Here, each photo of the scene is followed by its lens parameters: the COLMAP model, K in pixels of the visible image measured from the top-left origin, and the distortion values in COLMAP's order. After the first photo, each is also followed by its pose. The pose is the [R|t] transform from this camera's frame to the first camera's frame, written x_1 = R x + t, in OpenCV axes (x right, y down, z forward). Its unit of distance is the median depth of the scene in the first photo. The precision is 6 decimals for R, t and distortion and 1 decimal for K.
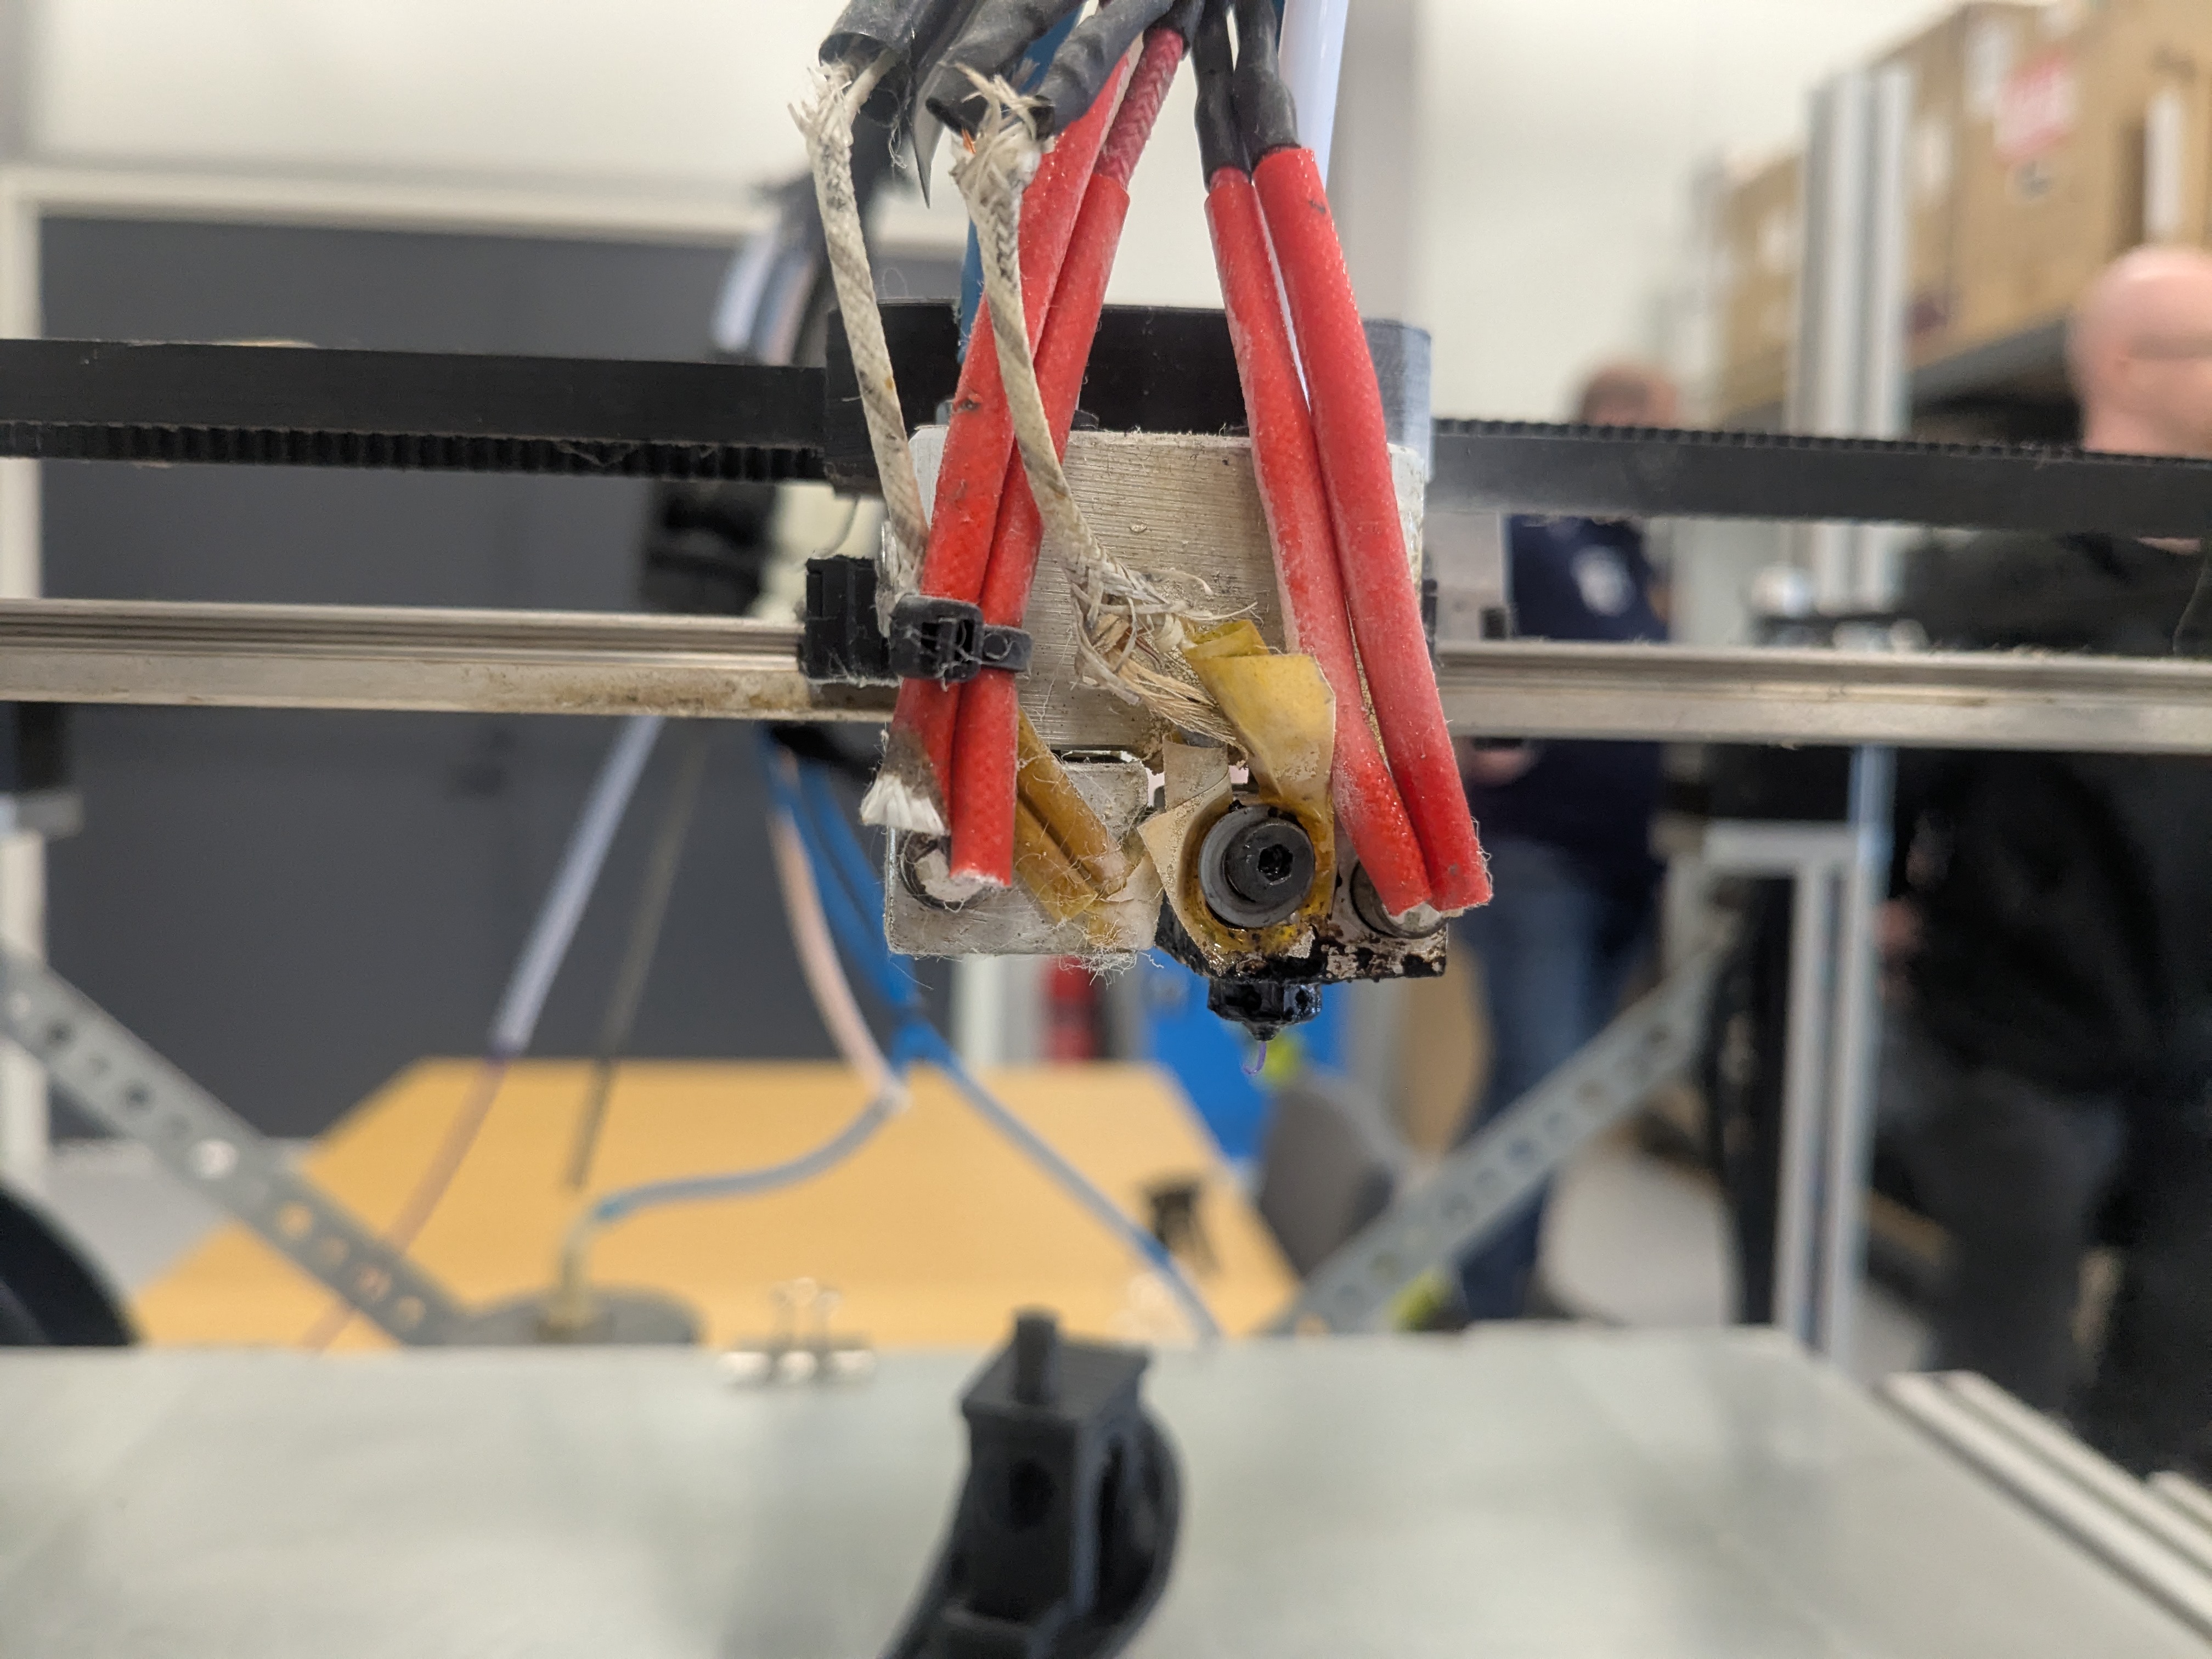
lens RADIAL K [[1762.3, 0, 1117.0], [0, 1762.3, 830.5], [0, 0, 1]] dist [0.034112, -0.085238]
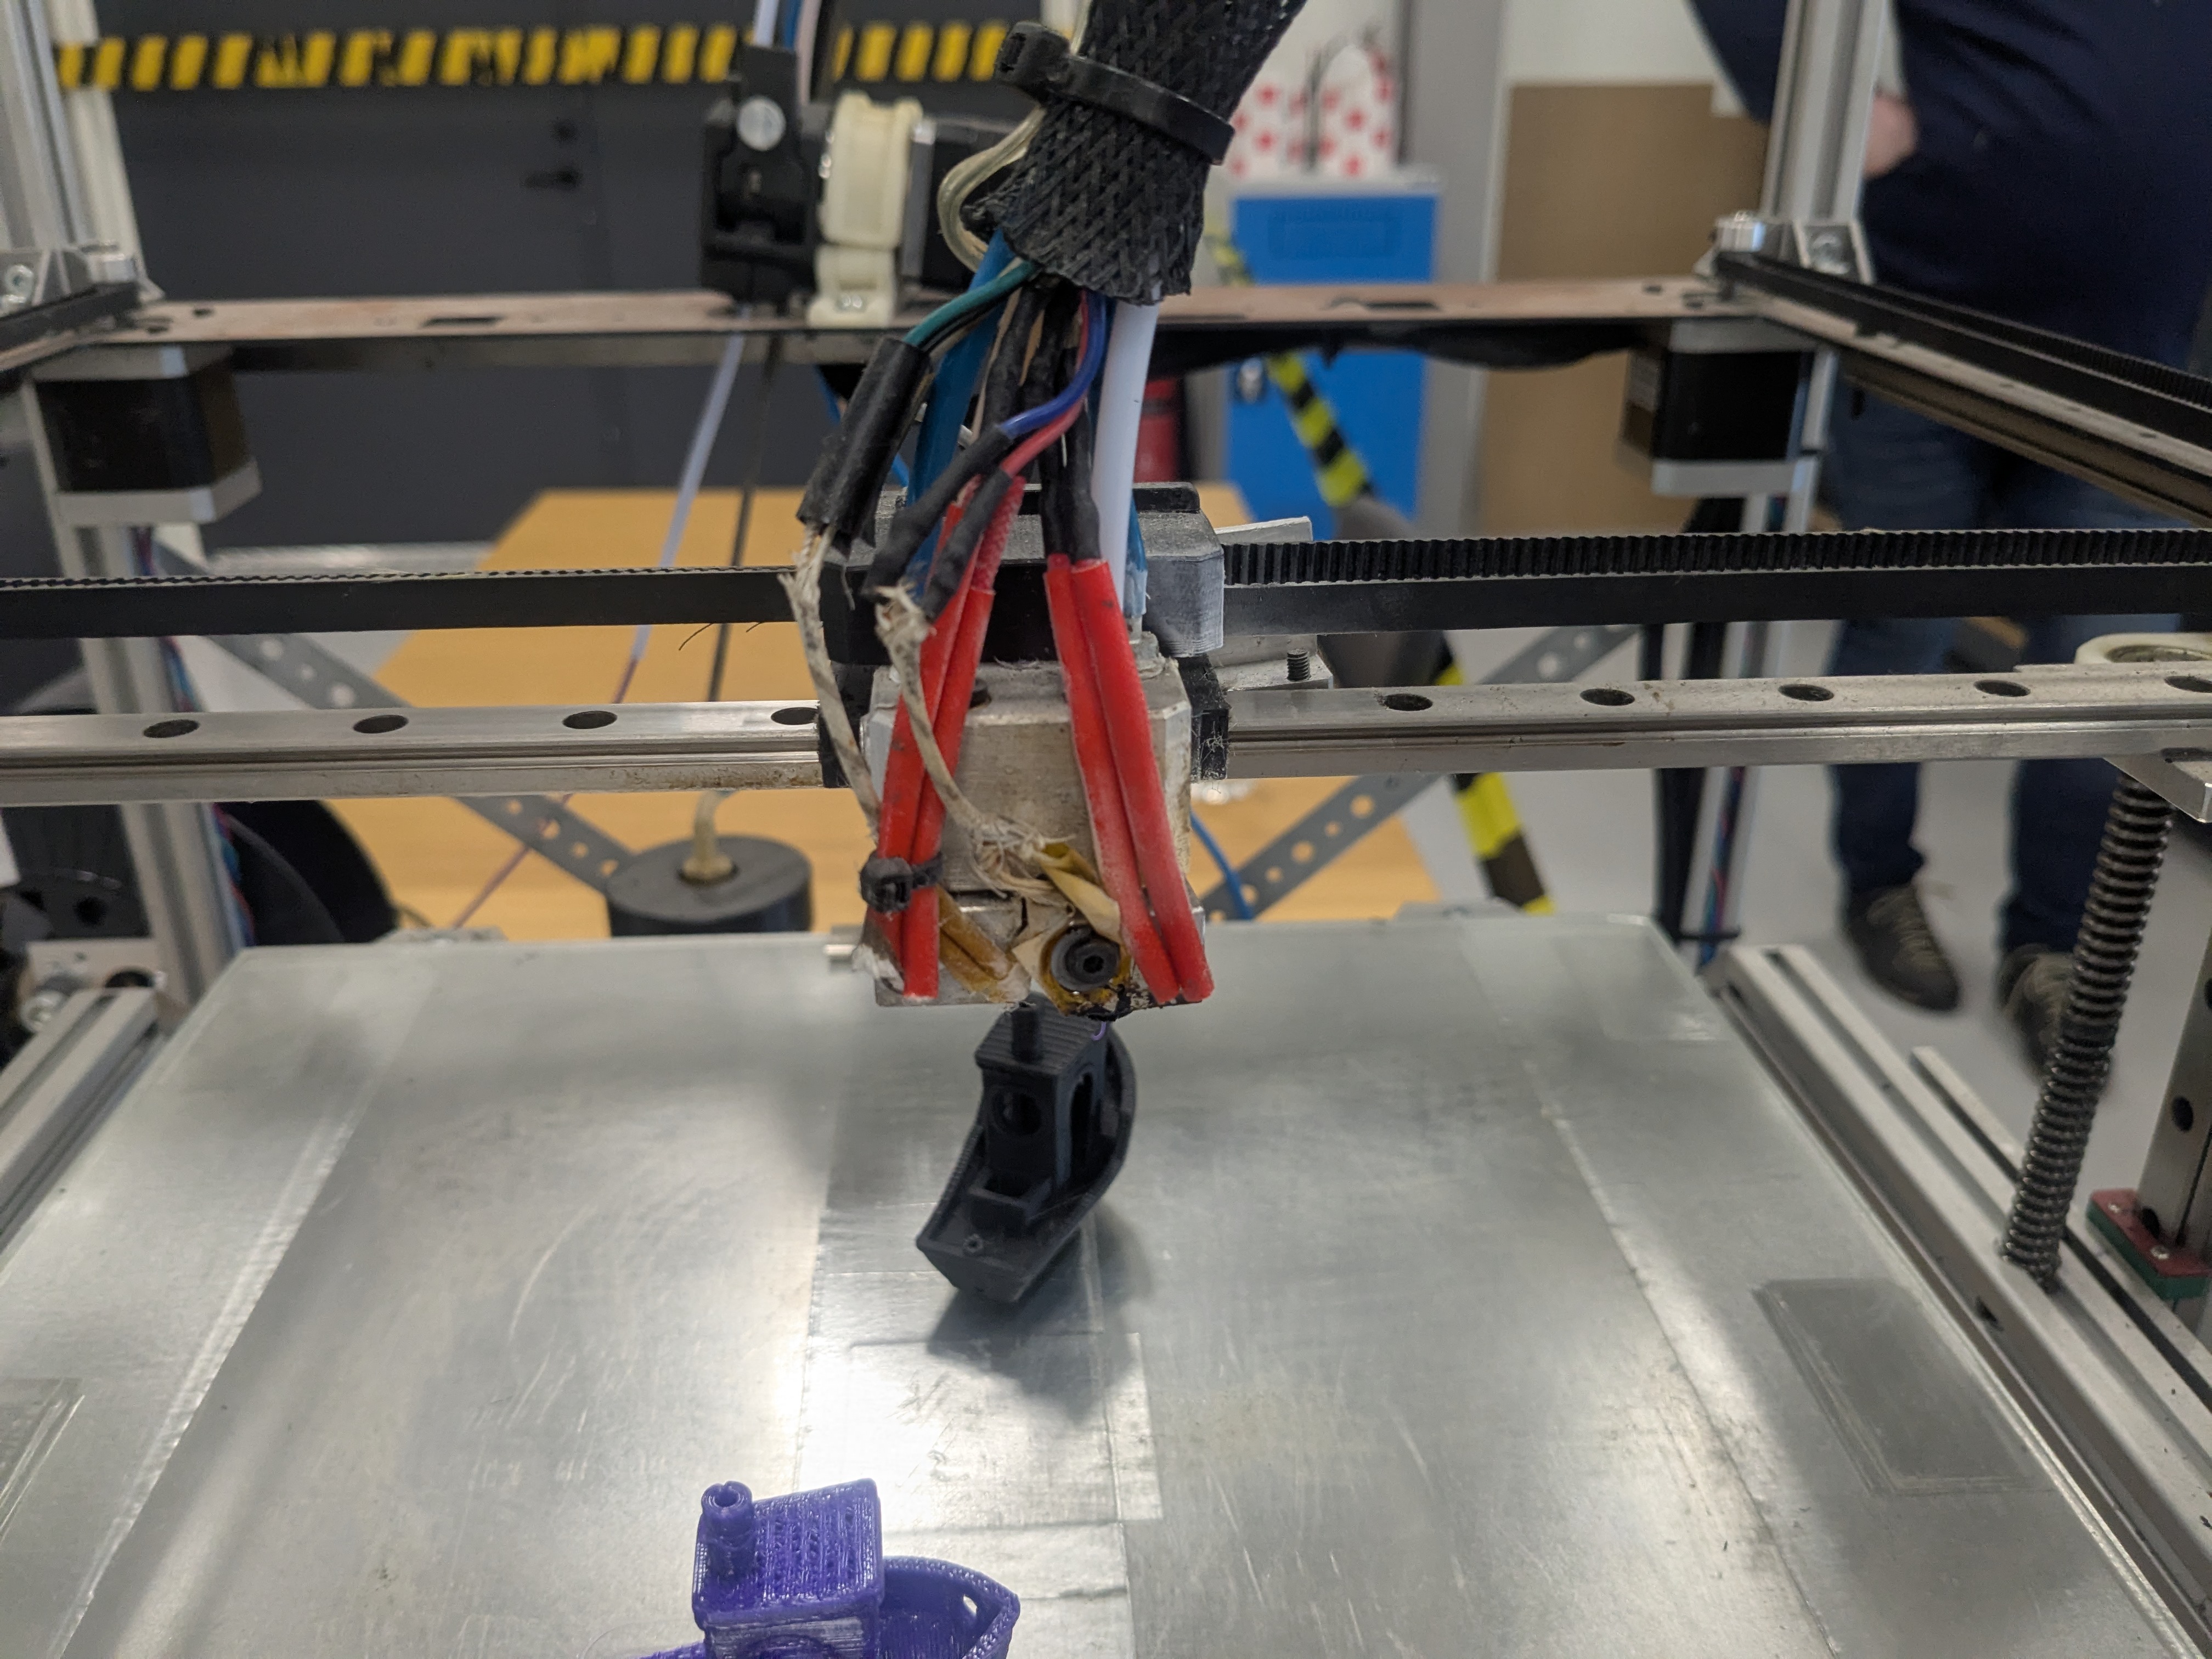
lens RADIAL K [[1762.3, 0, 1097.9], [0, 1762.3, 826.0], [0, 0, 1]] dist [0.034112, -0.085238]
pose [[0.997816, 0.005569, -0.065813, 0.209741], [0.017993, 0.935836, 0.351977, -0.726375], [0.063551, -0.352392, 0.933692, -0.577302]]
